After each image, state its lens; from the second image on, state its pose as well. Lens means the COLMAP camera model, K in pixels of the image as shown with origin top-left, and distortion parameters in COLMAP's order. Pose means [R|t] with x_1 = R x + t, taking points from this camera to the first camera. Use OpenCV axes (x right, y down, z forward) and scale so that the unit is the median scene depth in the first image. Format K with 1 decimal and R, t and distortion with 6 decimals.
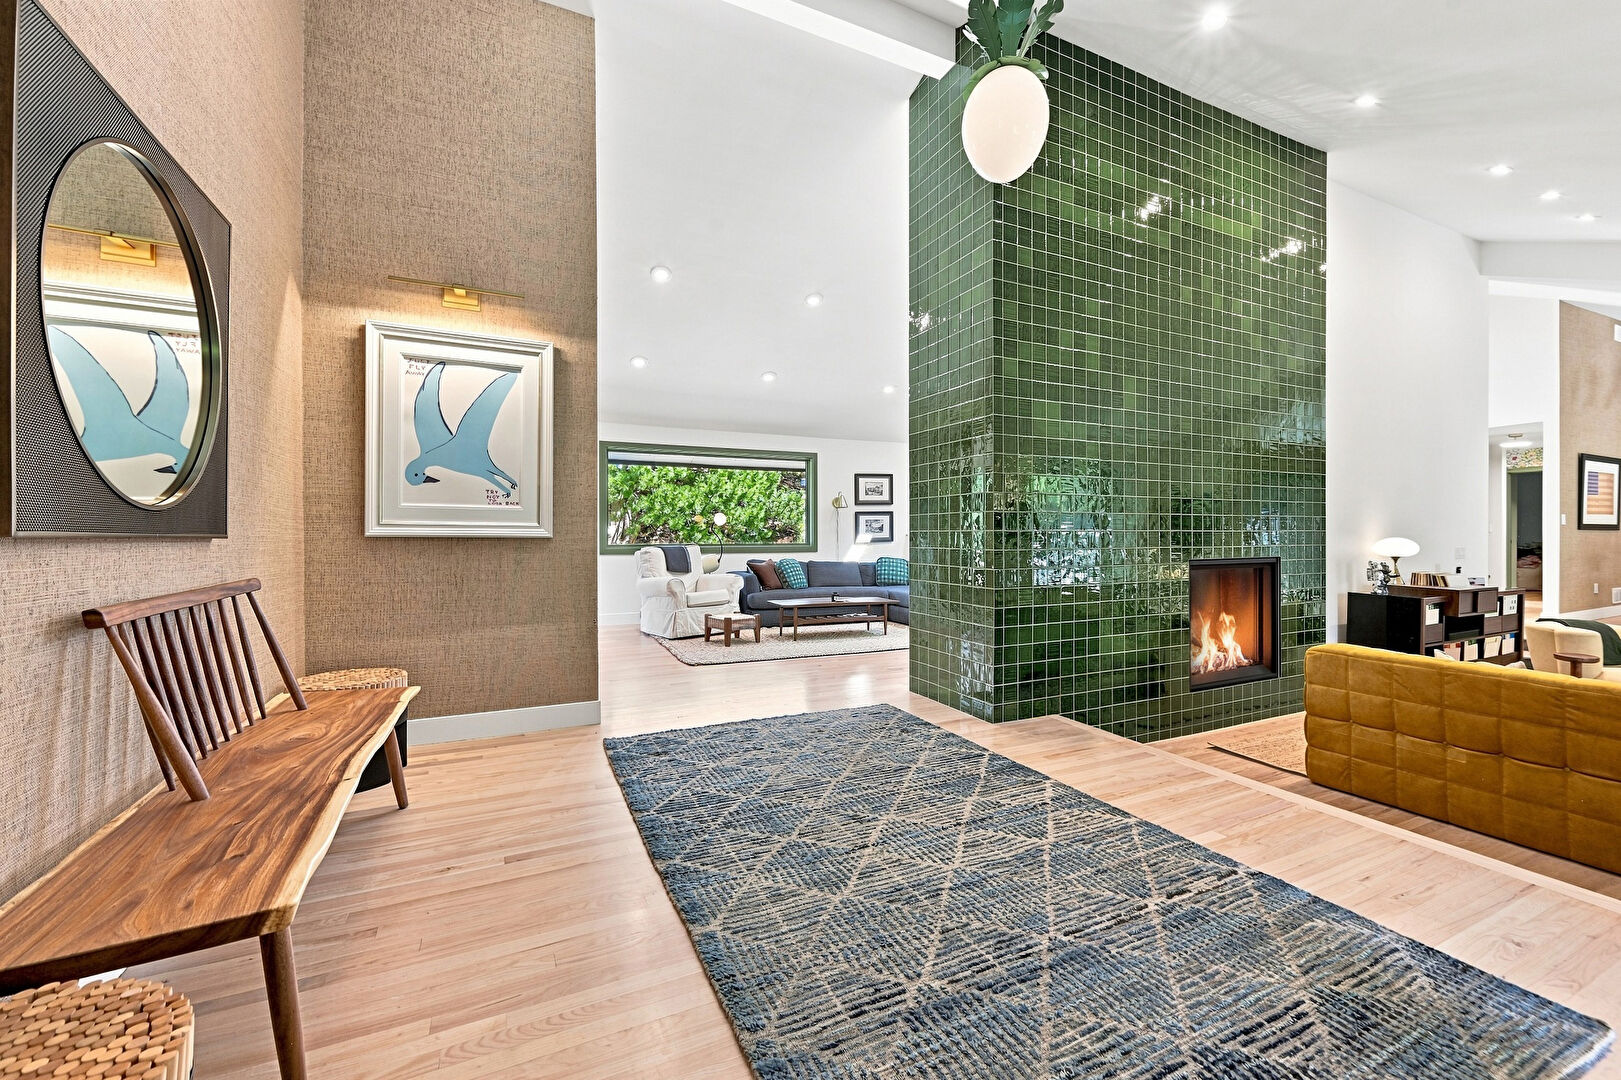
lens RADIAL K [[645.3, 0, 810.5], [0, 645.3, 540.0], [0, 0, 1]] dist [0.000436, 0.000195]
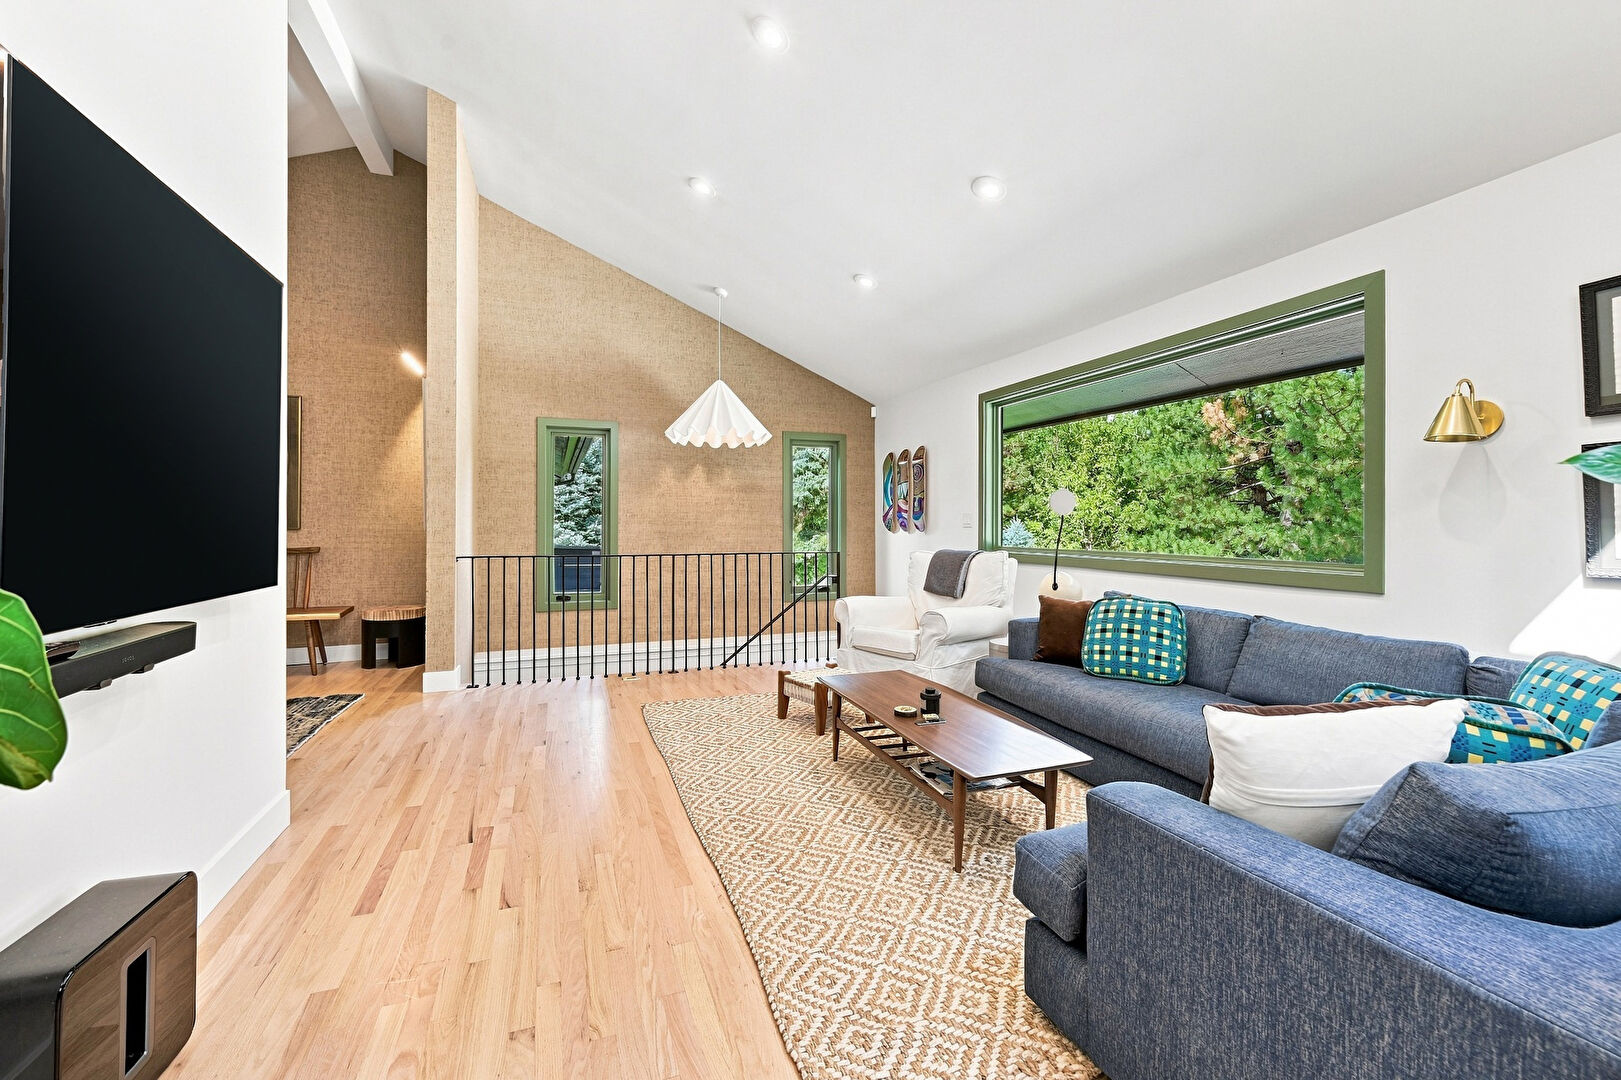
lens RADIAL K [[677.2, 0, 818.6], [0, 677.2, 521.6], [0, 0, 1]] dist [0.001299, -0.000105]
pose [[-0.073620, -0.002179, -0.997284, 0.331734], [-0.009456, 0.999954, -0.001487, -0.012656], [0.997242, 0.009321, -0.073637, 0.720643]]
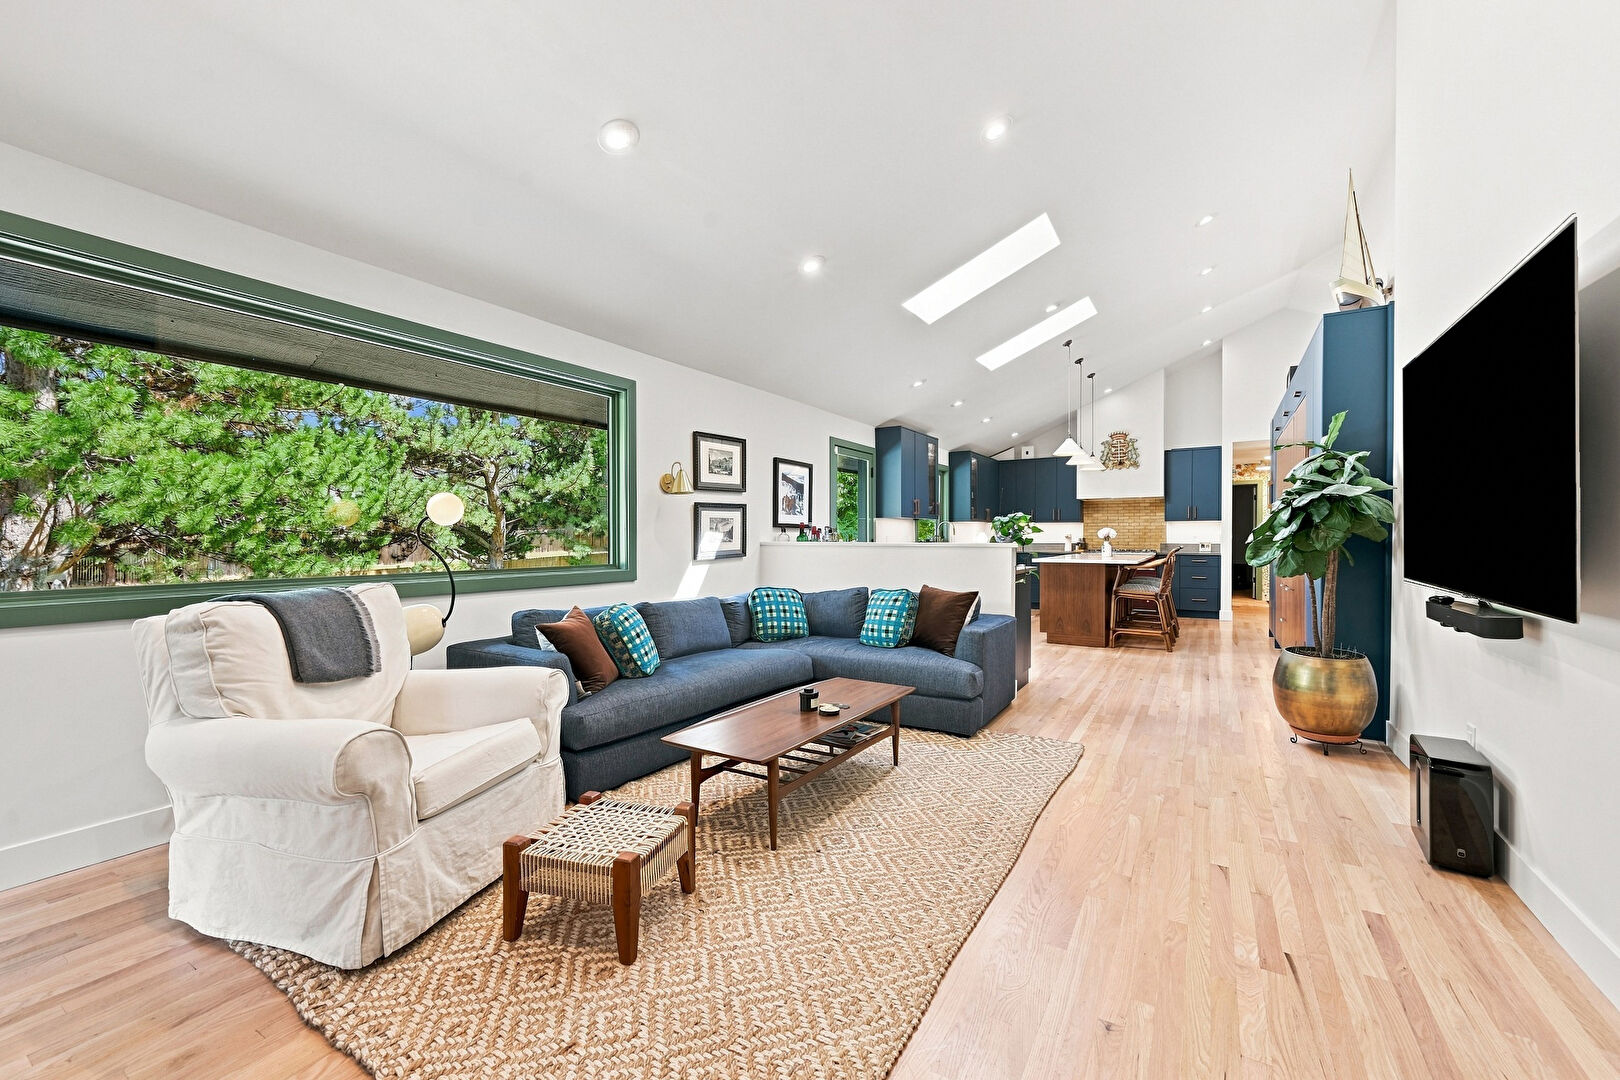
lens RADIAL K [[655.9, 0, 810.0], [0, 655.9, 540.0], [0, 0, 1]] dist [-0.001626, -0.000093]
pose [[0.836765, -0.002782, 0.547555, -0.144874], [0.005673, 0.999977, -0.003589, -0.010115], [-0.547533, 0.006109, 0.836762, 0.482276]]
